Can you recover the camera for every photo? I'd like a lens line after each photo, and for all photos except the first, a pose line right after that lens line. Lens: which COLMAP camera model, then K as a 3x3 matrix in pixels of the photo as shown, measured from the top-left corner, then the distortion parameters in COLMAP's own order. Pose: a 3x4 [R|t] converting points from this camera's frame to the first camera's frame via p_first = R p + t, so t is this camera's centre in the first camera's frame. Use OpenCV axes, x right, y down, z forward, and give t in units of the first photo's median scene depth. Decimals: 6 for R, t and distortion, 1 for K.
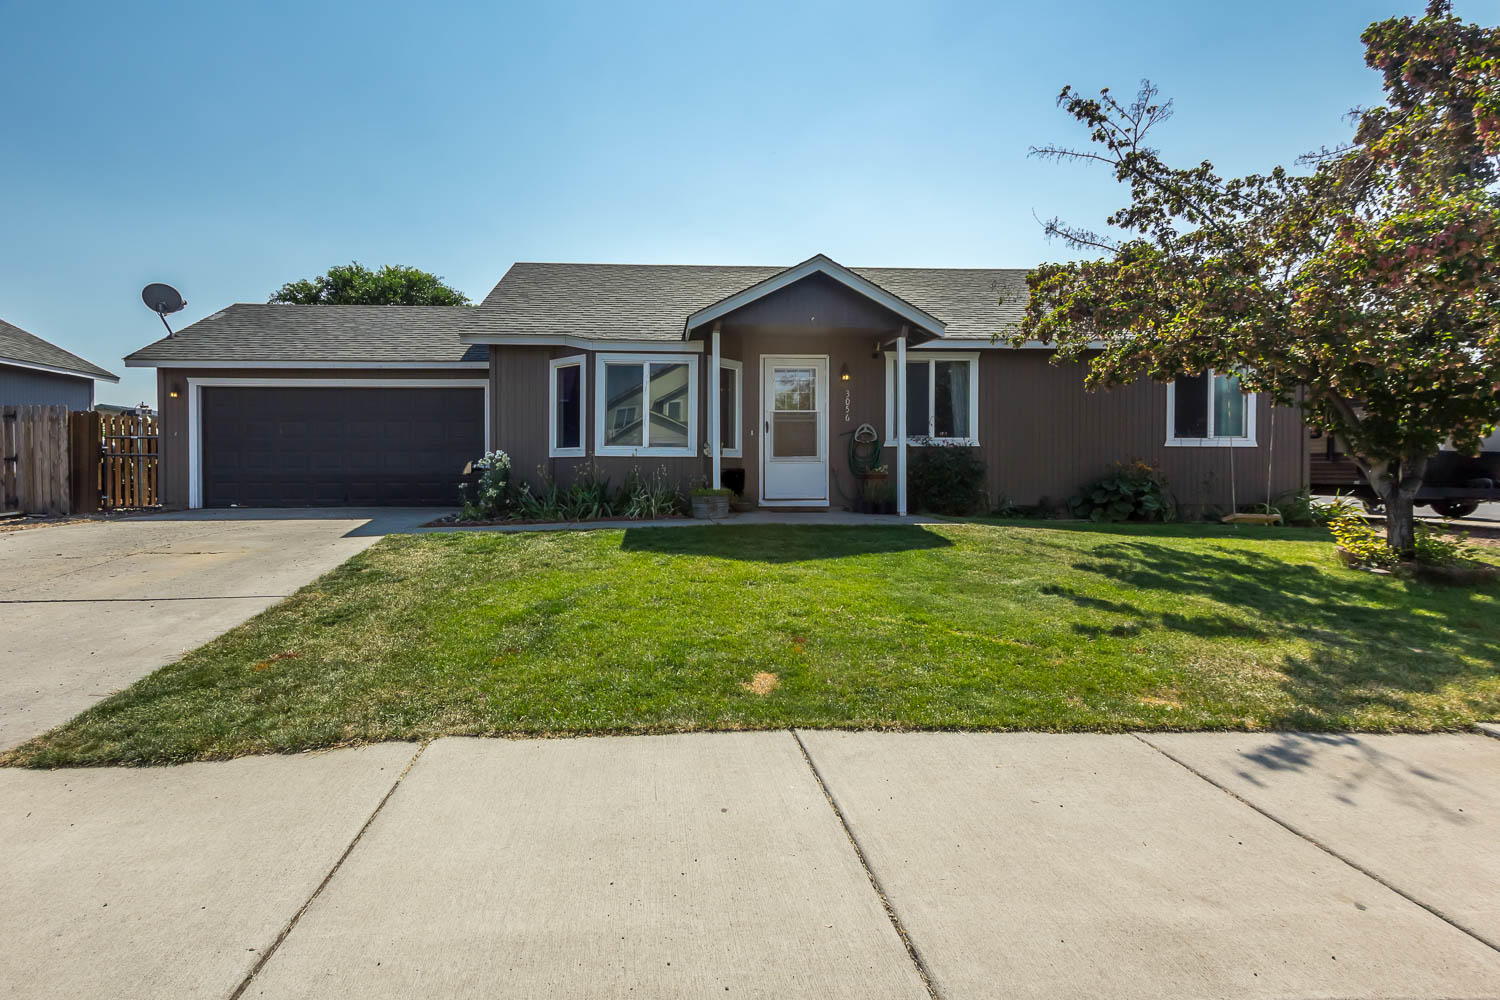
lens RADIAL K [[721.5, 0, 702.2], [0, 721.5, 472.8], [0, 0, 1]] dist [-0.001523, 0.000047]
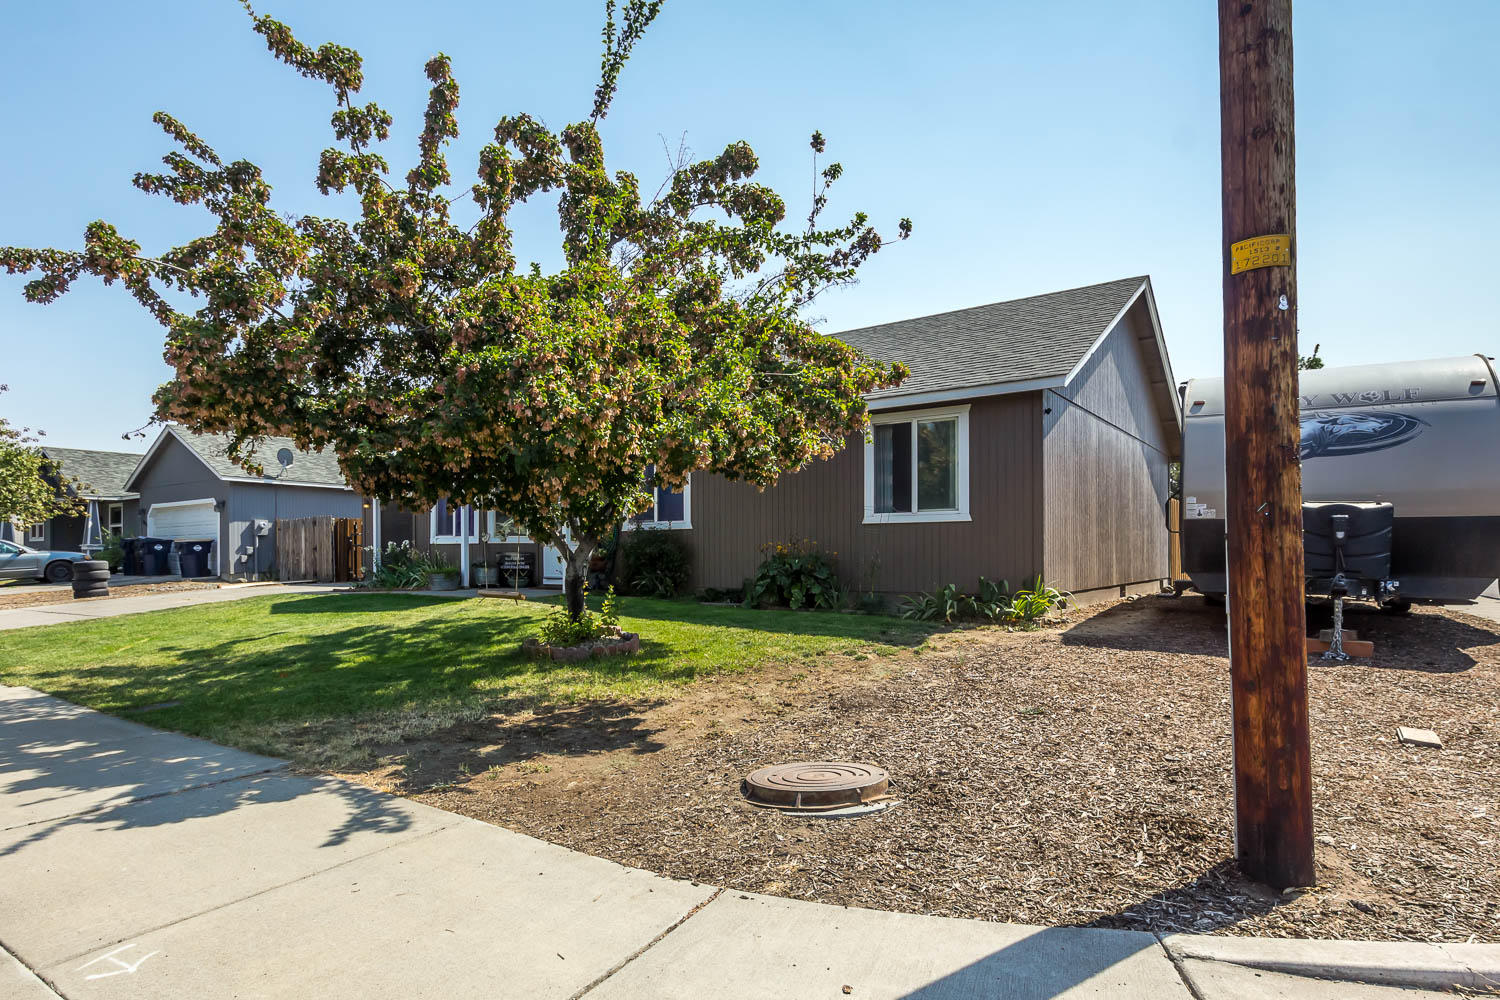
lens RADIAL K [[818.8, 0, 756.0], [0, 818.8, 511.9], [0, 0, 1]] dist [0.000616, -0.001171]
pose [[0.827948, -0.037039, -0.559581, 1.158653], [0.020922, 0.999162, -0.035179, -0.019980], [0.560415, 0.017419, 0.828029, 0.118815]]
